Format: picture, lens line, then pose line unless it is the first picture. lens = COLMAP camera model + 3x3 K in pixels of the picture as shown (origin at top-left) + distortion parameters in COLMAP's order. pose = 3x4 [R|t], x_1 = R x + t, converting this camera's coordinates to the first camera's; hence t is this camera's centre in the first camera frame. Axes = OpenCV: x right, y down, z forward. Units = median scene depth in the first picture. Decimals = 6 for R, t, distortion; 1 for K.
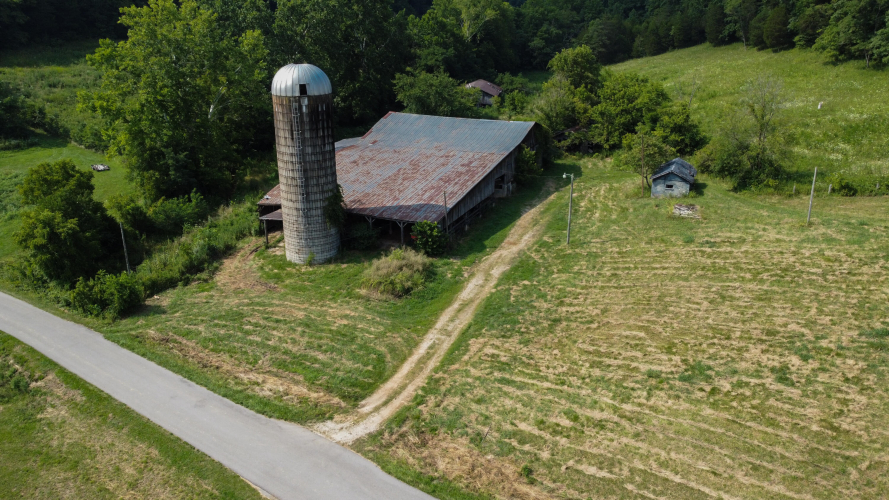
lens RADIAL K [[669.4, 0, 449.2], [0, 669.4, 248.9], [0, 0, 1]] dist [0.006051, -0.012175]
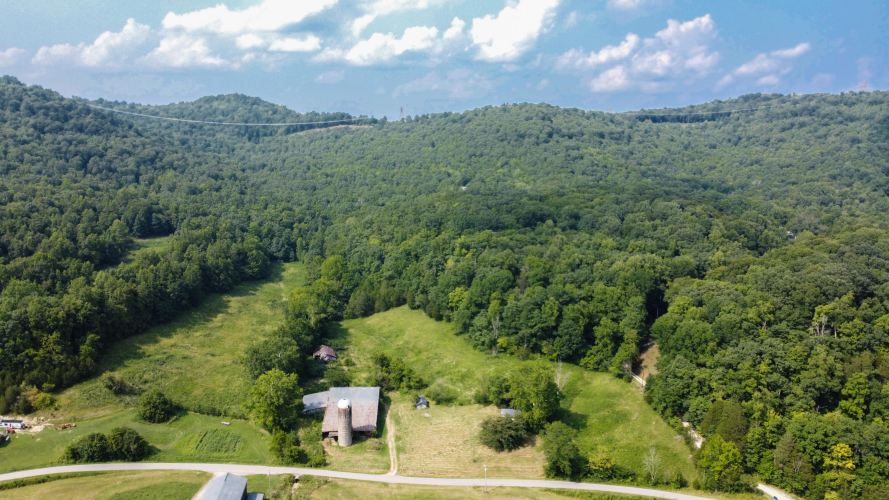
lens RADIAL K [[669.4, 0, 445.2], [0, 669.4, 246.4], [0, 0, 1]] dist [0.006051, -0.012175]
pose [[0.890465, -0.060170, 0.451055, -1.245359], [0.131872, 0.982806, -0.129234, -0.487632], [-0.435524, 0.174560, 0.883090, -2.651811]]
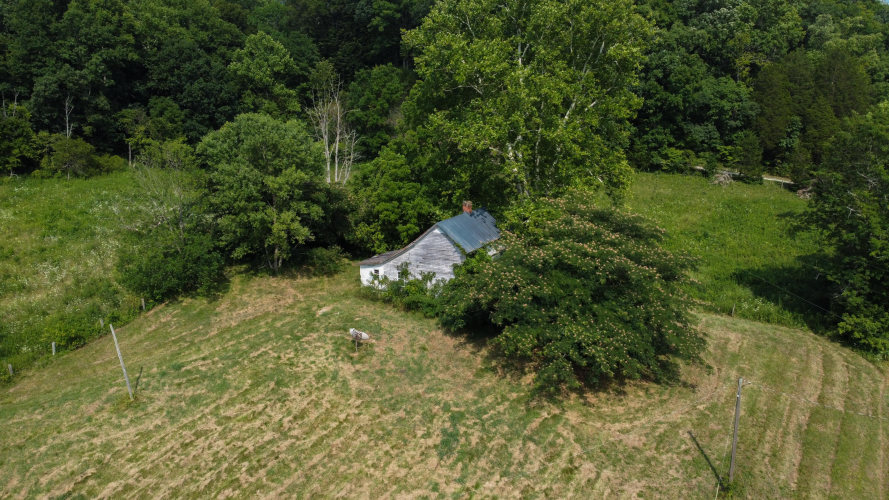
lens RADIAL K [[669.4, 0, 445.1], [0, 669.4, 250.3], [0, 0, 1]] dist [0.006051, -0.012175]
pose [[-0.038739, -0.224198, 0.973773, -0.125361], [0.323468, 0.919220, 0.224506, -0.193253], [-0.945446, 0.323681, 0.036911, 0.472393]]
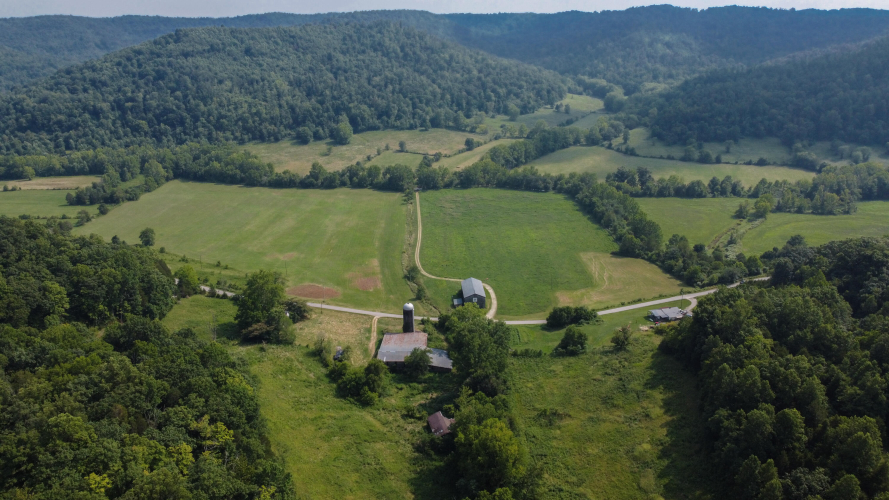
lens RADIAL K [[669.4, 0, 446.3], [0, 669.4, 250.4], [0, 0, 1]] dist [0.006051, -0.012175]
pose [[-0.916144, 0.108256, -0.385955, 1.306336], [-0.145766, 0.806952, 0.572346, -3.162253], [0.373408, 0.580610, -0.723504, 3.986418]]
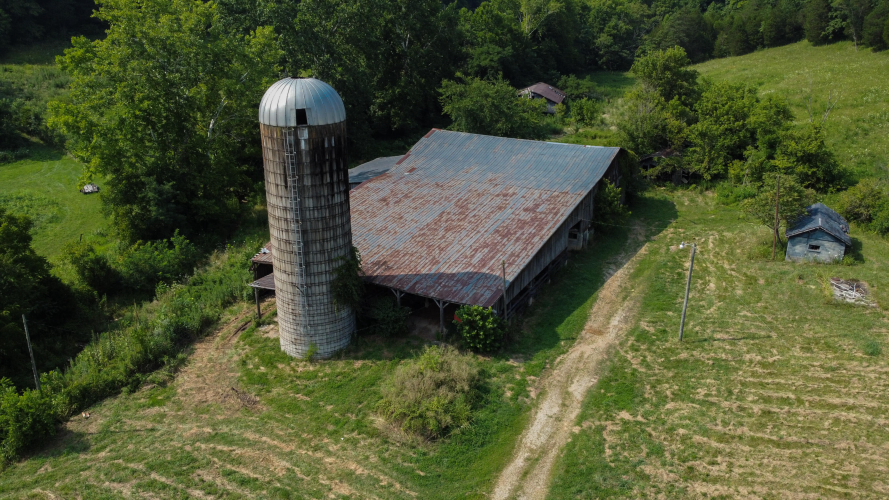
lens RADIAL K [[669.4, 0, 448.0], [0, 669.4, 248.0], [0, 0, 1]] dist [0.006051, -0.012175]
pose [[0.997177, 0.027899, -0.069709, -0.014193], [-0.027316, 0.999583, 0.009314, -0.090113], [0.069940, -0.007383, 0.997524, 0.258081]]
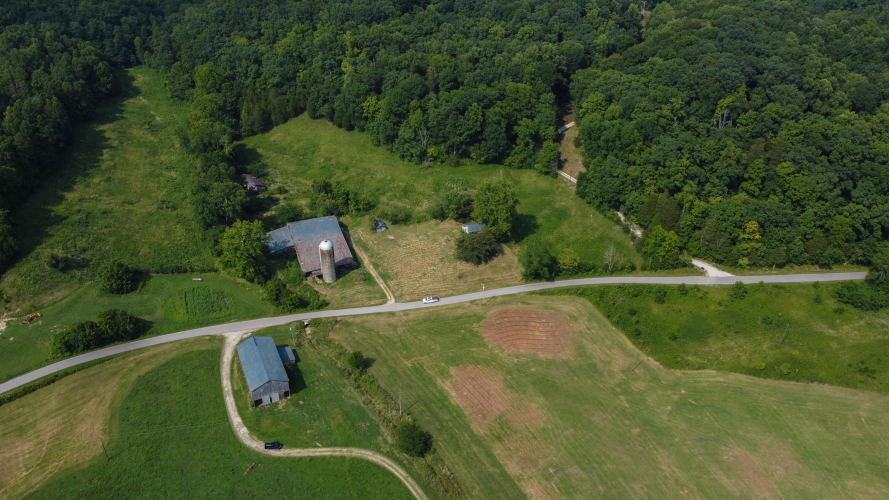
lens RADIAL K [[669.4, 0, 439.1], [0, 669.4, 240.9], [0, 0, 1]] dist [0.006051, -0.012175]
pose [[0.701077, -0.355478, 0.618163, -1.982947], [0.220962, 0.932513, 0.285648, -1.121273], [-0.677987, -0.063671, 0.732311, -2.240031]]
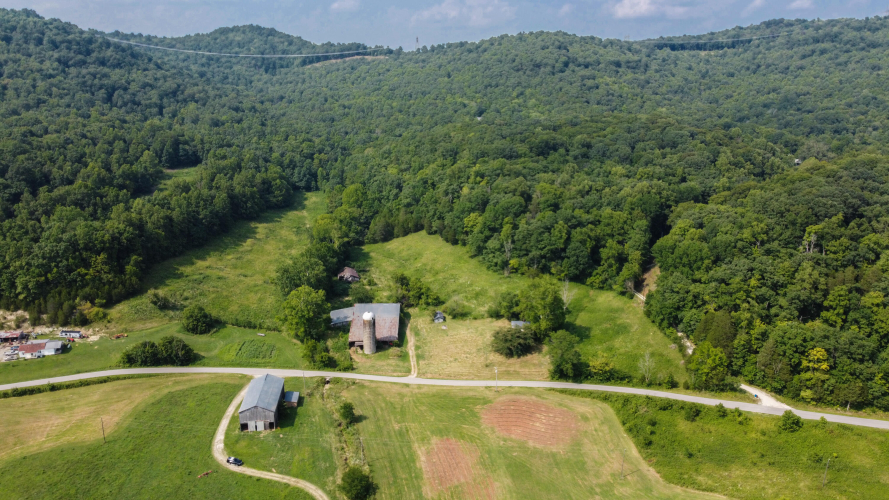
lens RADIAL K [[669.4, 0, 446.6], [0, 669.4, 245.3], [0, 0, 1]] dist [0.006051, -0.012175]
pose [[0.900204, -0.106167, 0.422329, -1.363224], [0.133410, 0.990429, -0.035388, -0.408631], [-0.414530, 0.088199, 0.905752, -2.895953]]
